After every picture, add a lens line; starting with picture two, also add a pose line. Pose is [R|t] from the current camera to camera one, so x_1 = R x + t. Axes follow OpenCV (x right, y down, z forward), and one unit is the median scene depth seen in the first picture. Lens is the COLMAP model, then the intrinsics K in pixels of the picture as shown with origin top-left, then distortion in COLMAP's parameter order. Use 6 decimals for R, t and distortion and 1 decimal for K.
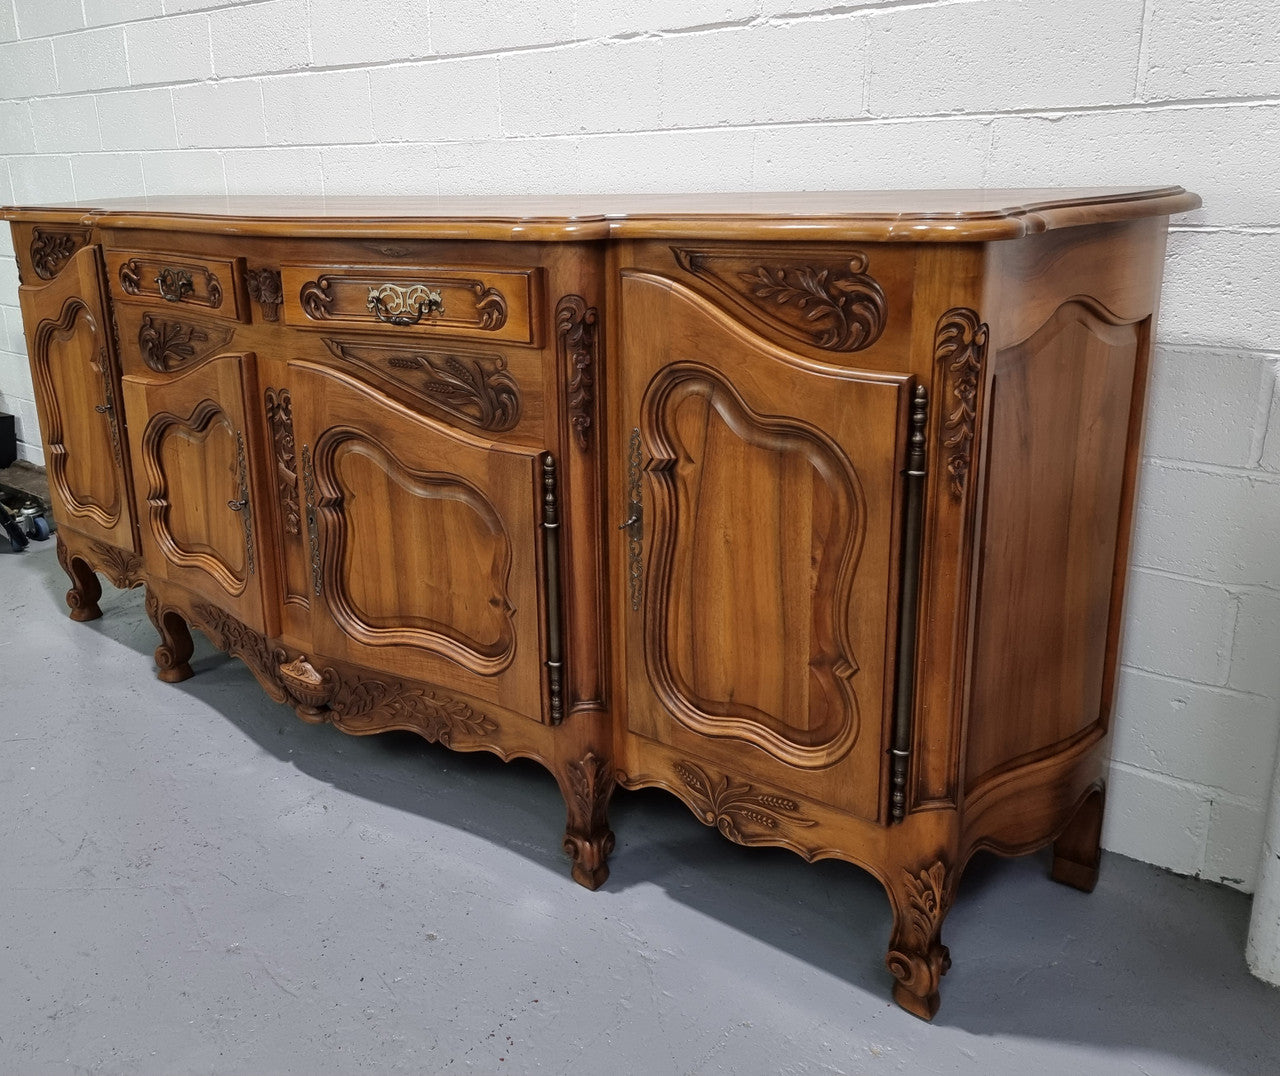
lens RADIAL K [[1152.9, 0, 479.3], [0, 1152.9, 452.3], [0, 0, 1]] dist [0.081392, -0.025547]
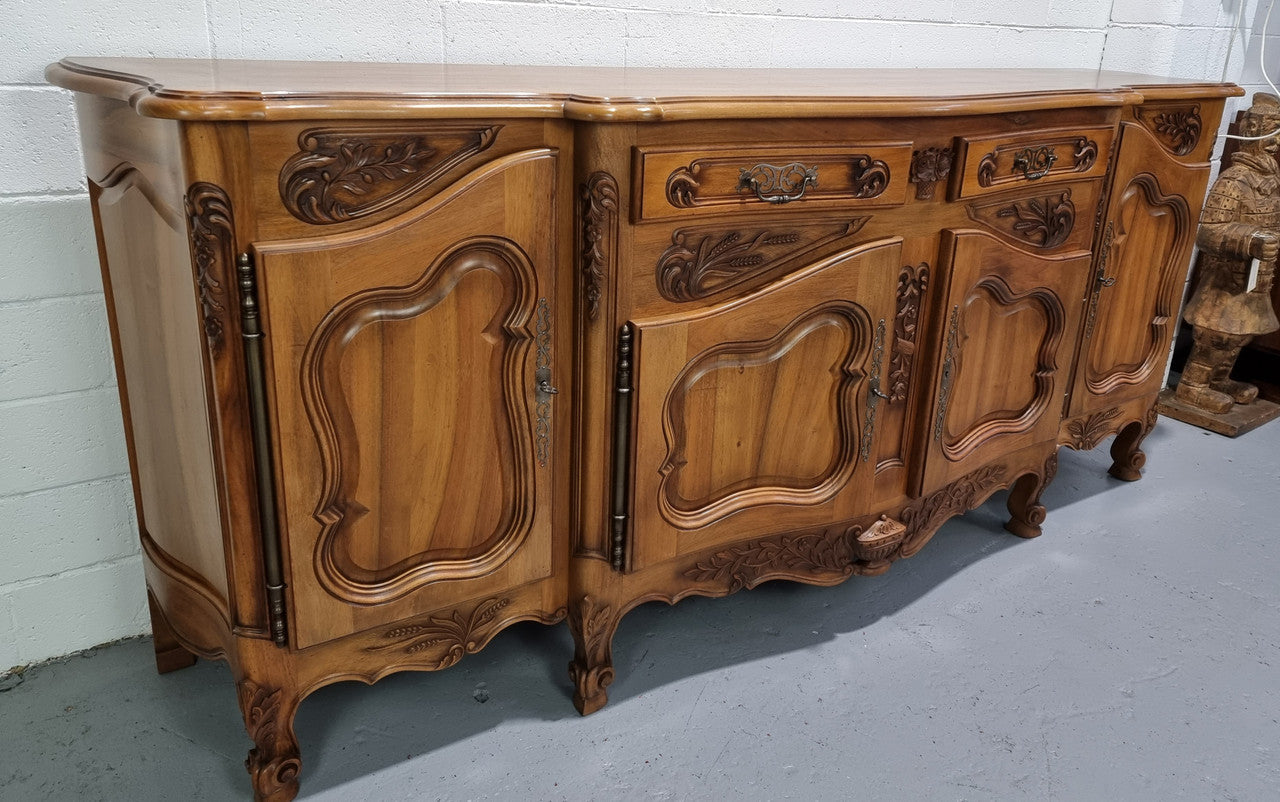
lens RADIAL K [[959.8, 0, 688.1], [0, 959.8, 321.8], [0, 0, 1]] dist [0.086787, -0.068040]
pose [[0.241204, -0.251812, 0.937236, -1.140274], [0.191590, 0.959099, 0.208379, -0.245246], [-0.951375, 0.129303, 0.279584, 1.053469]]
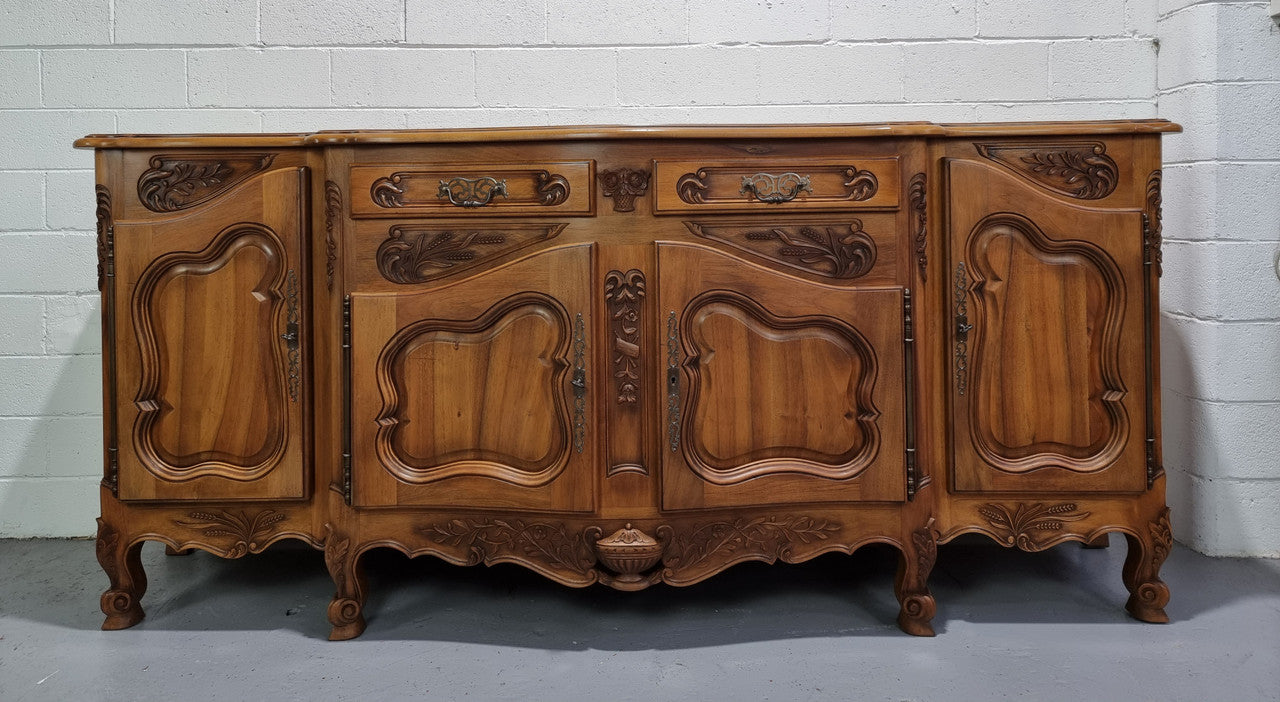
lens RADIAL K [[895.2, 0, 639.7], [0, 895.2, 212.5], [0, 0, 1]] dist [0.089359, -0.073532]
pose [[0.748853, 0.030658, 0.662026, -0.833092], [0.151898, 0.964398, -0.216481, 0.093924], [-0.645094, 0.262673, 0.717536, 0.364859]]
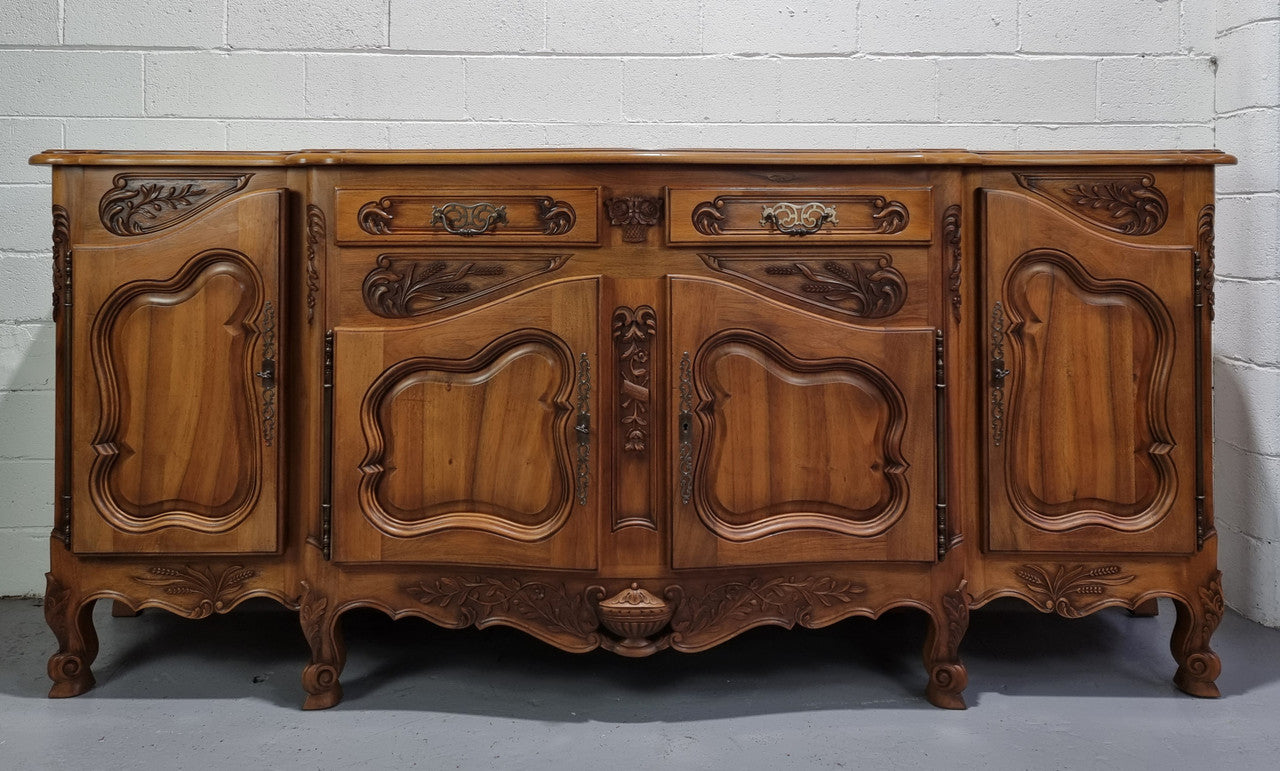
lens RADIAL K [[1047.7, 0, 645.7], [0, 1047.7, 216.2], [0, 0, 1]] dist [0.092511, -0.074515]
pose [[0.738723, 0.047636, 0.672323, -0.899977], [0.142423, 0.963943, -0.224787, 0.091651], [-0.658789, 0.261810, 0.705303, 0.319328]]
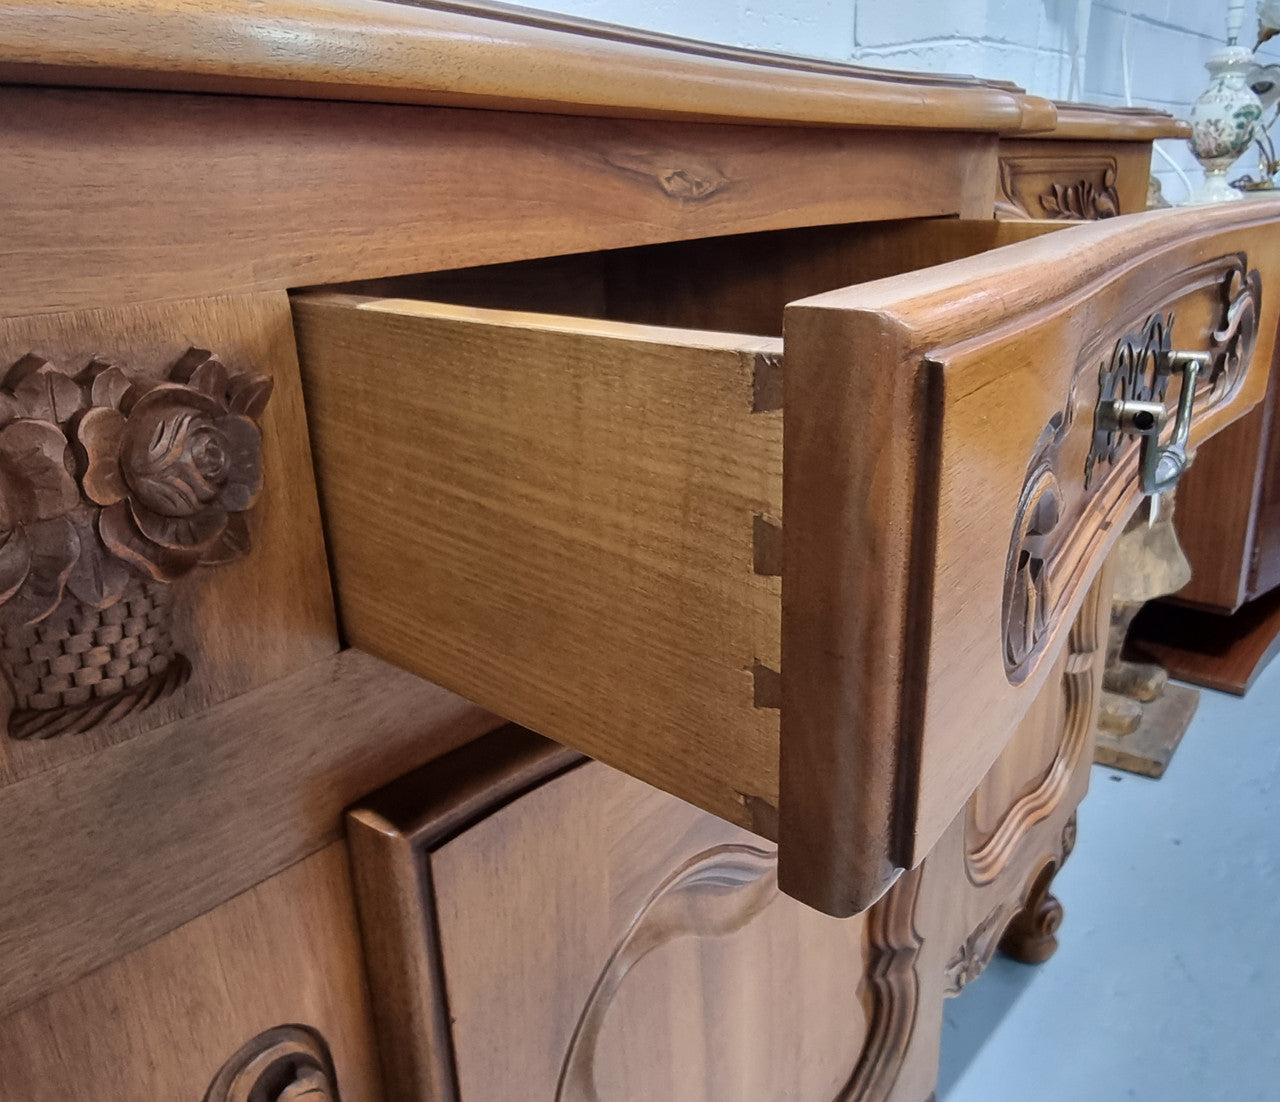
lens RADIAL K [[1053.7, 0, 686.9], [0, 1053.7, 541.2], [0, 0, 1]] dist [0.006744, 0.005704]
pose [[-0.037890, -0.283677, 0.958171, -0.327913], [0.280513, 0.917286, 0.282665, -0.163122], [-0.959102, 0.279490, 0.044819, 0.993381]]
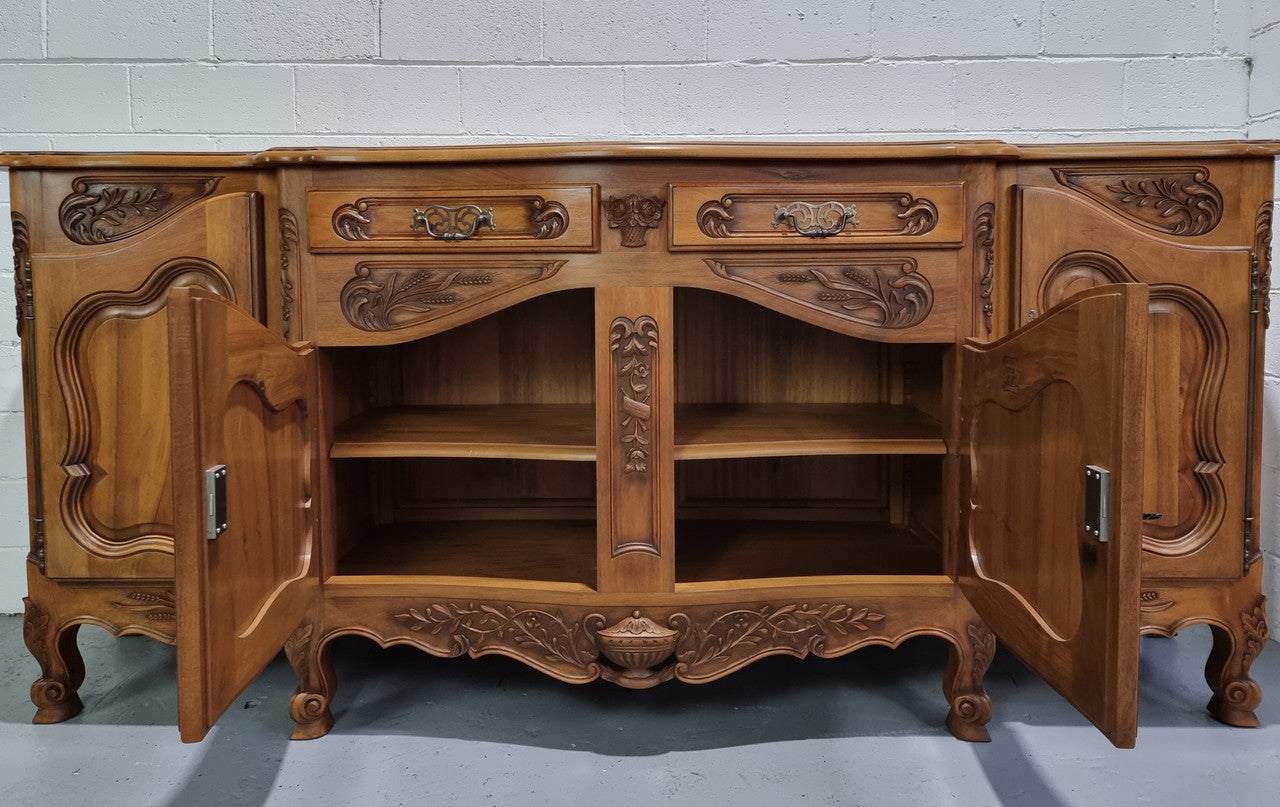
lens RADIAL K [[907.3, 0, 636.6], [0, 907.3, 321.4], [0, 0, 1]] dist [0.085612, -0.070285]
pose [[0.751897, 0.004333, 0.659266, -0.743690], [0.144579, 0.974553, -0.171298, 0.088124], [-0.643232, 0.224115, 0.732137, 0.482958]]
